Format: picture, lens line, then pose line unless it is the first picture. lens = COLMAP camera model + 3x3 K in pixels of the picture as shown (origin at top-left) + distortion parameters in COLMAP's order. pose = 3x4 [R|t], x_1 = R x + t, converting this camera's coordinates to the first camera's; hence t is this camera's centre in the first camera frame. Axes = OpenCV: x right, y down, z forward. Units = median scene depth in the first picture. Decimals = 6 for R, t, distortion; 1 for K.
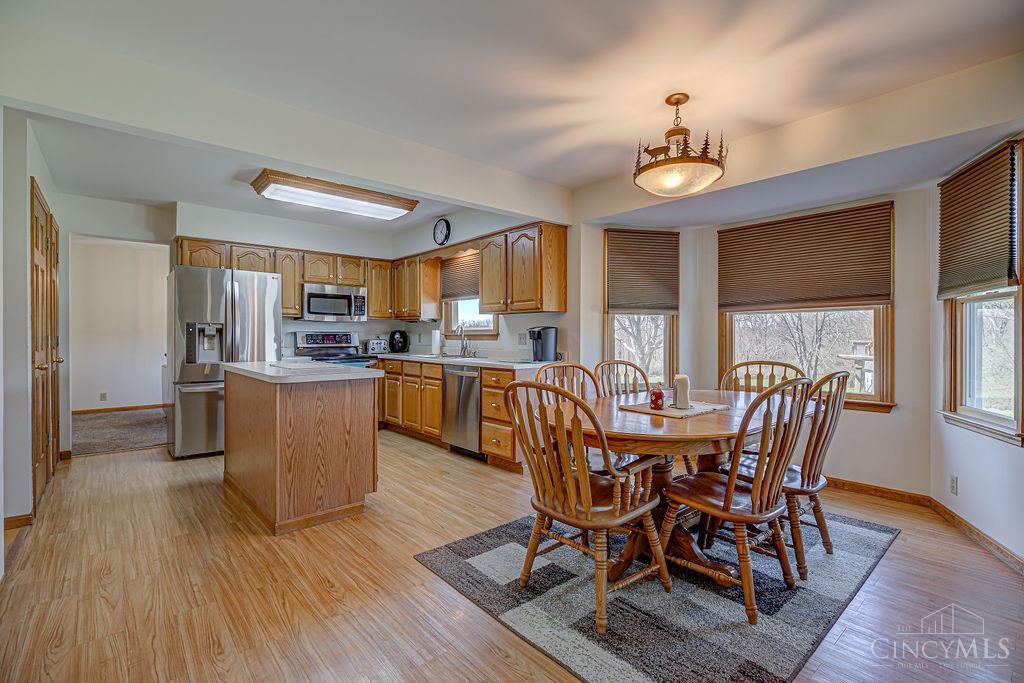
lens RADIAL K [[474.2, 0, 512.3], [0, 474.2, 340.9], [0, 0, 1]] dist [0.023941, 0.000272]
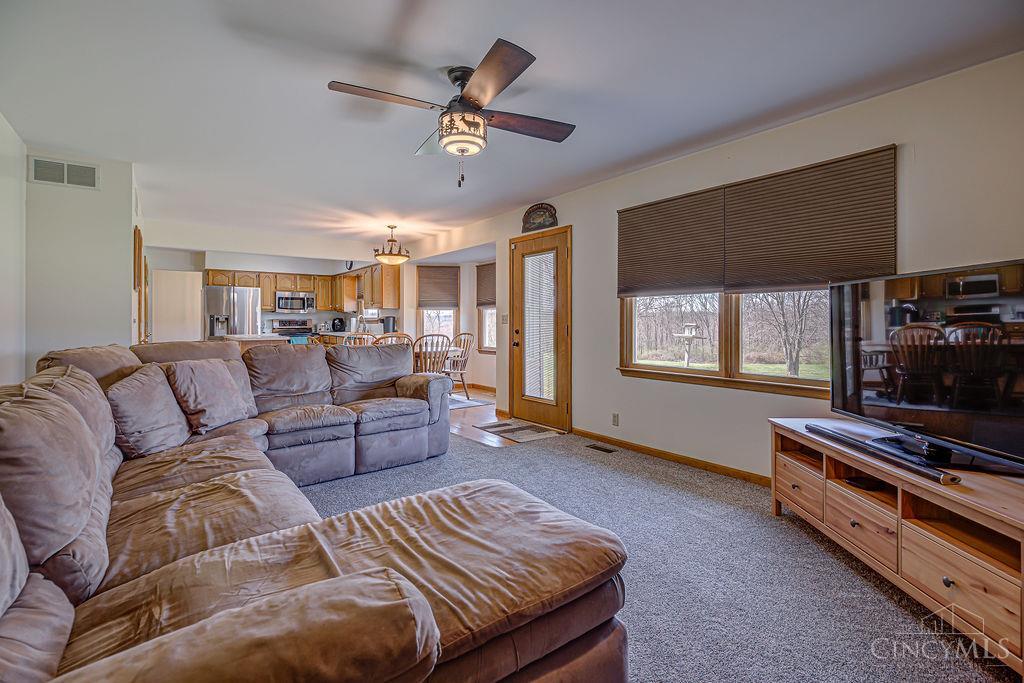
lens RADIAL K [[474.2, 0, 512.5], [0, 474.2, 321.0], [0, 0, 1]] dist [0.023941, 0.000272]
pose [[0.998095, -0.004662, -0.061512, 0.592721], [0.003938, 0.999922, -0.011879, 0.012723], [0.061563, 0.011614, 0.998036, -0.767316]]
